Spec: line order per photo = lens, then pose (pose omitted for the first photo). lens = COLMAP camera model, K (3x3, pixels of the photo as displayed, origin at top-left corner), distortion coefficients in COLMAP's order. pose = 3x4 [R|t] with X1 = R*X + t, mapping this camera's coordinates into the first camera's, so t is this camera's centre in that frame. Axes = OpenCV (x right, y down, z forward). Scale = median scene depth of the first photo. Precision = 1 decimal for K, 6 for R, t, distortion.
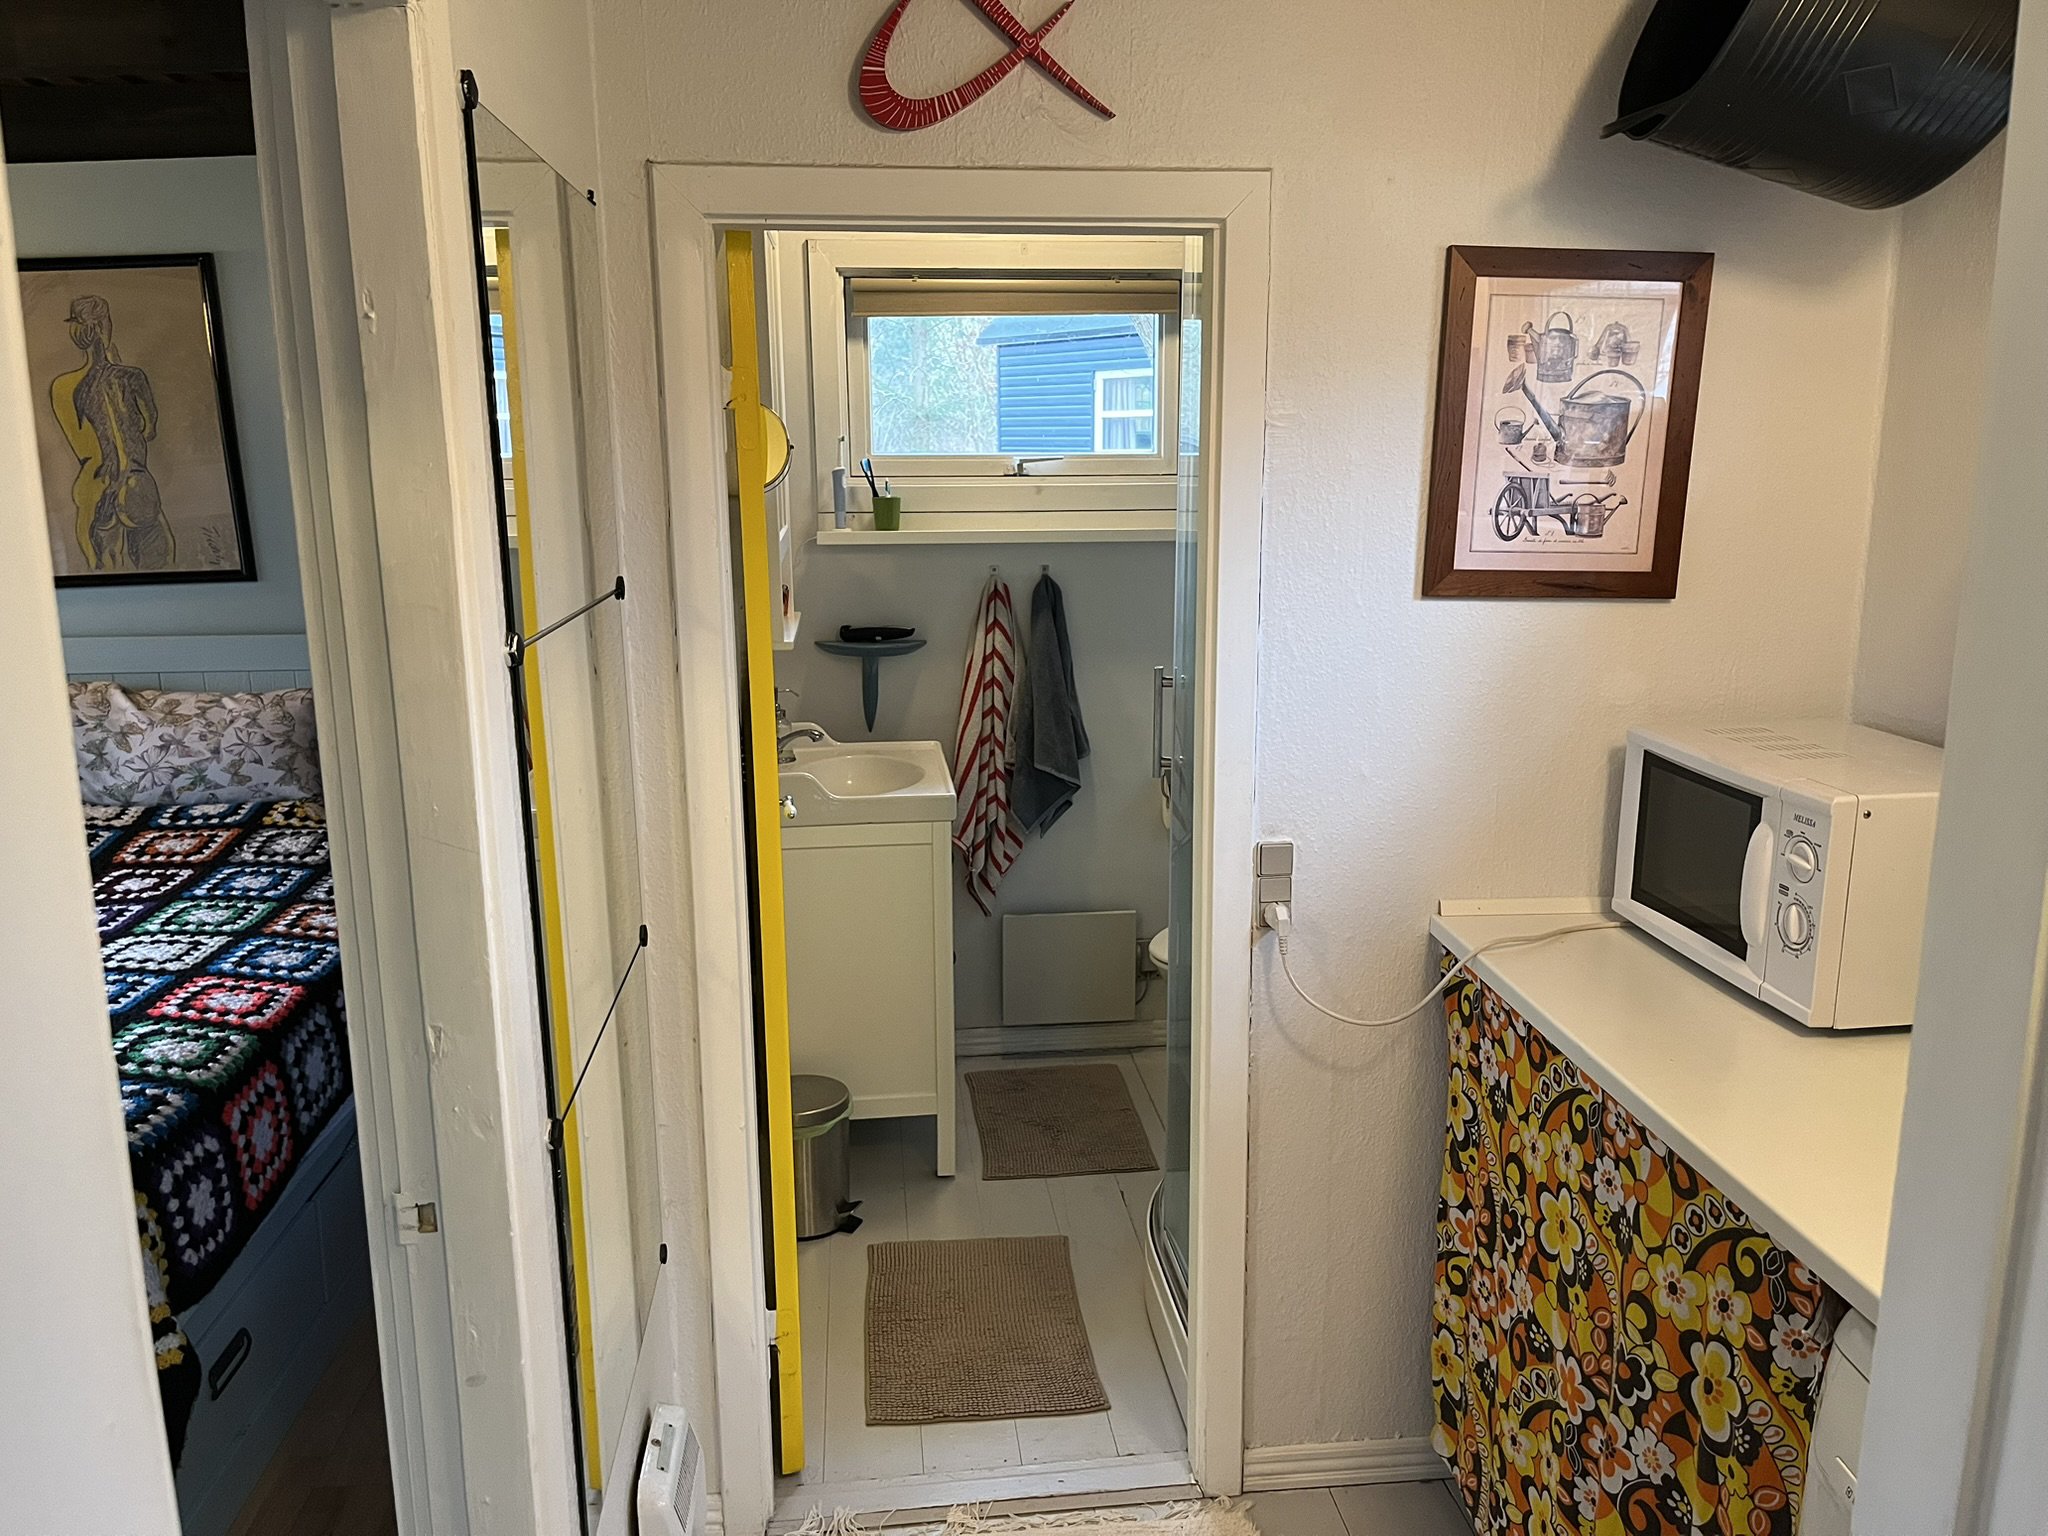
lens RADIAL K [[1525.5, 0, 1024.0], [0, 1525.5, 768.0], [0, 0, 1]] dist [0.086042, -0.155774]
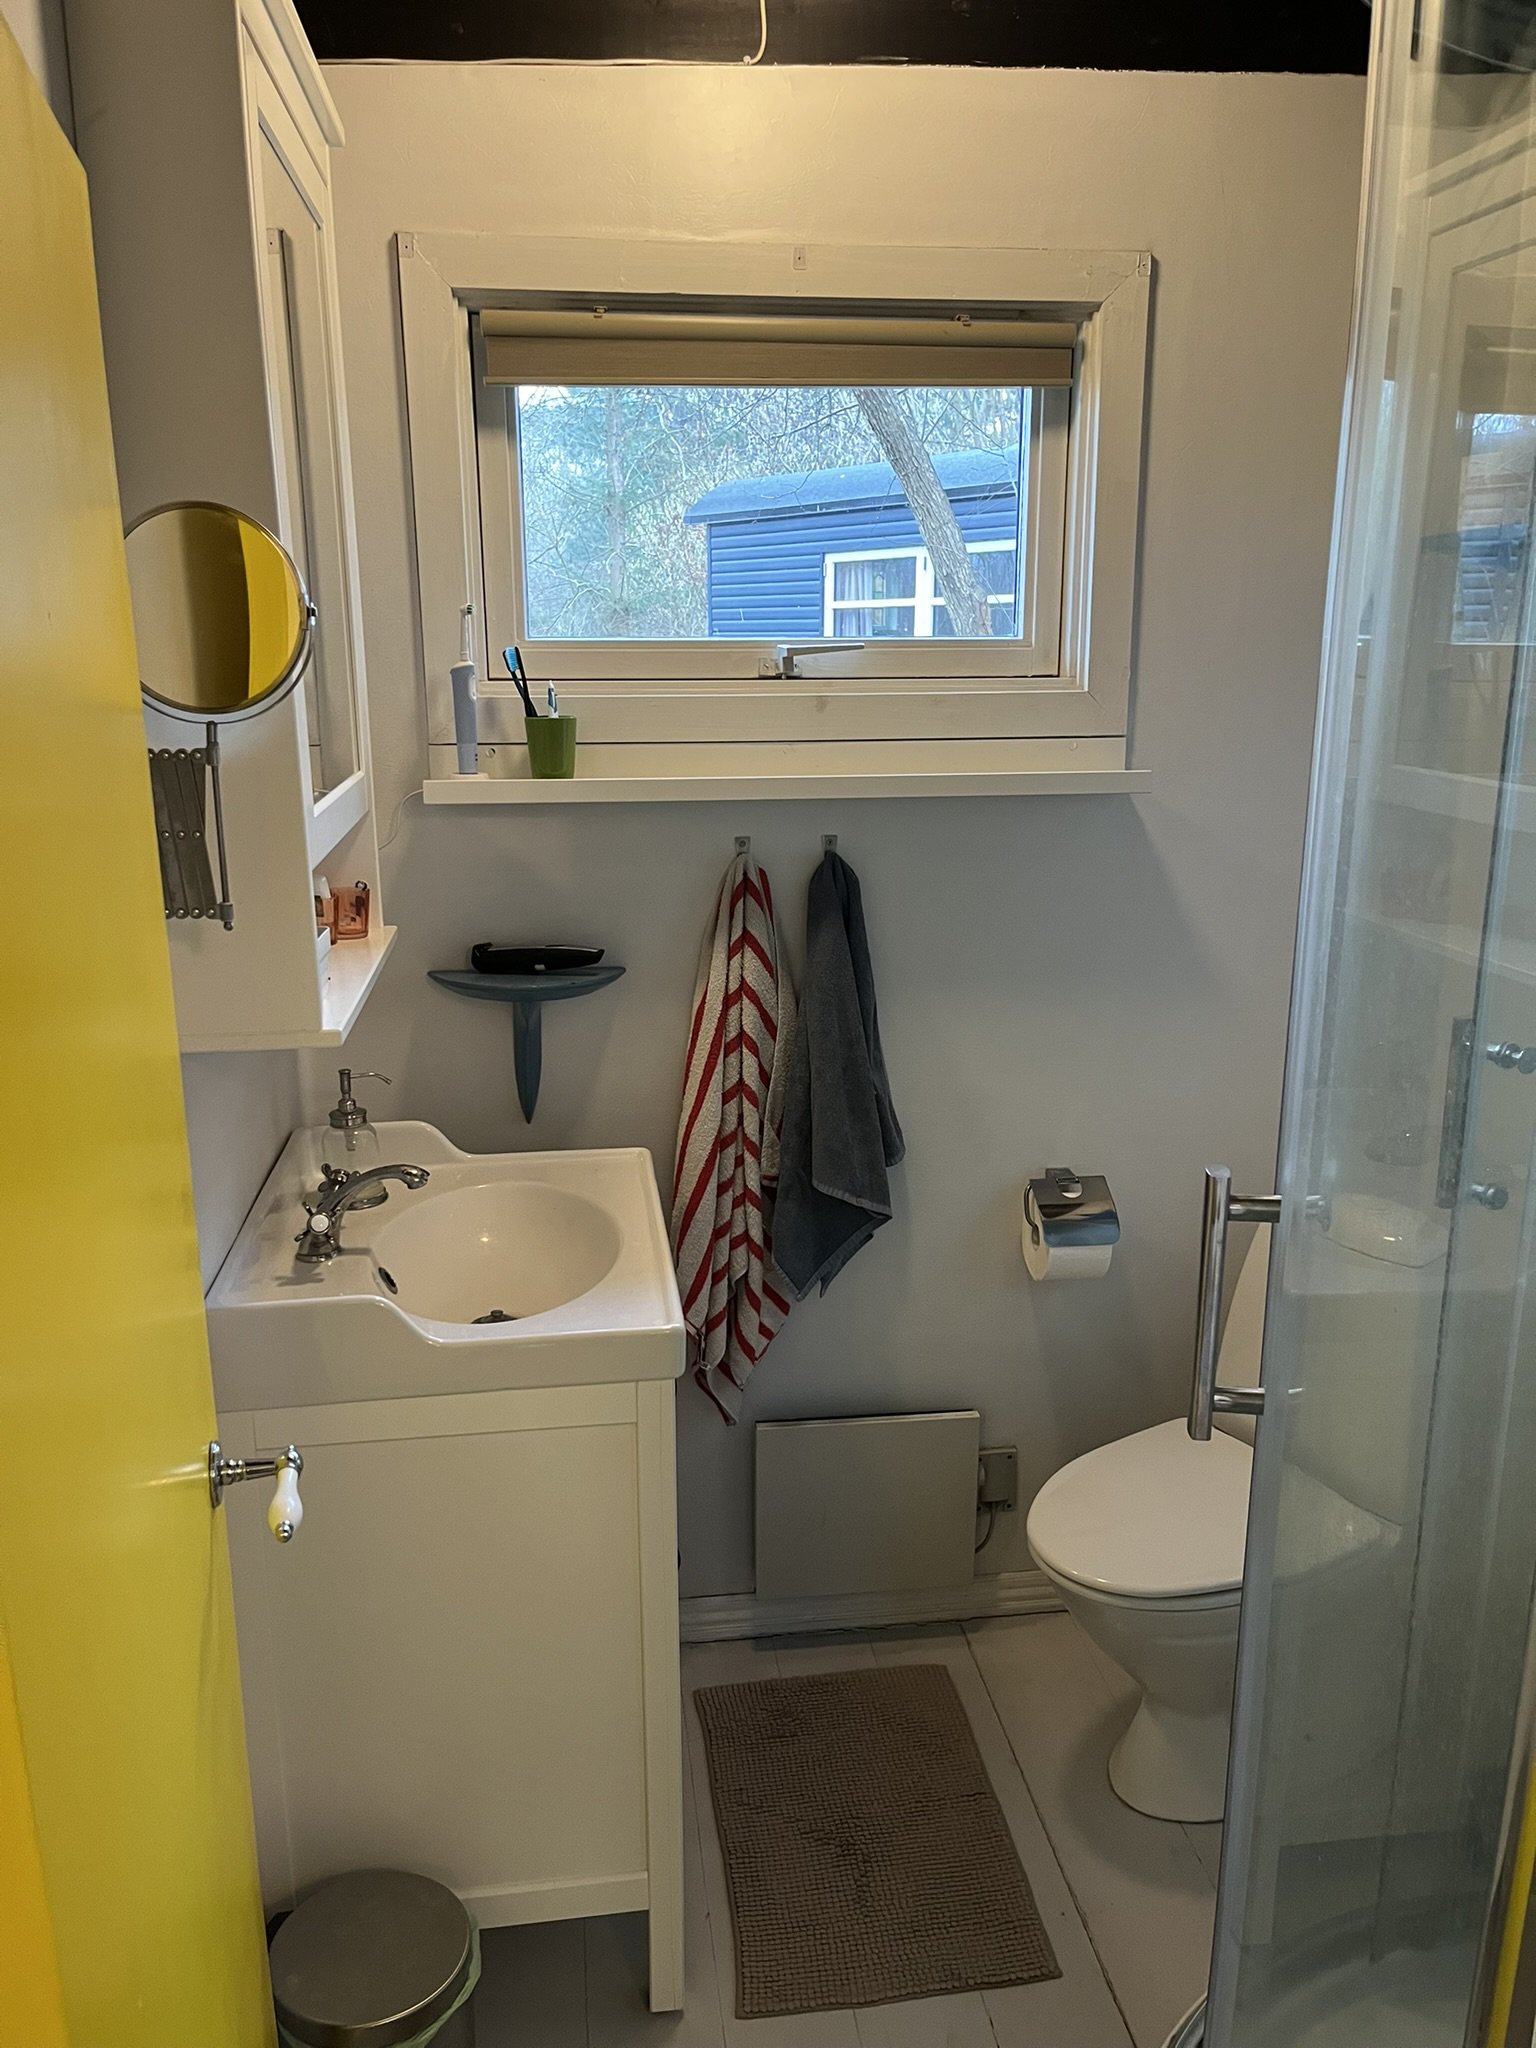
lens RADIAL K [[1525.5, 0, 759.1], [0, 1525.5, 1036.4], [0, 0, 1]] dist [0.086042, -0.155774]
pose [[0.999772, -0.003688, 0.021030, -0.025642], [0.002822, 0.999152, 0.041077, -0.081585], [-0.021164, -0.041008, 0.998935, 0.426722]]
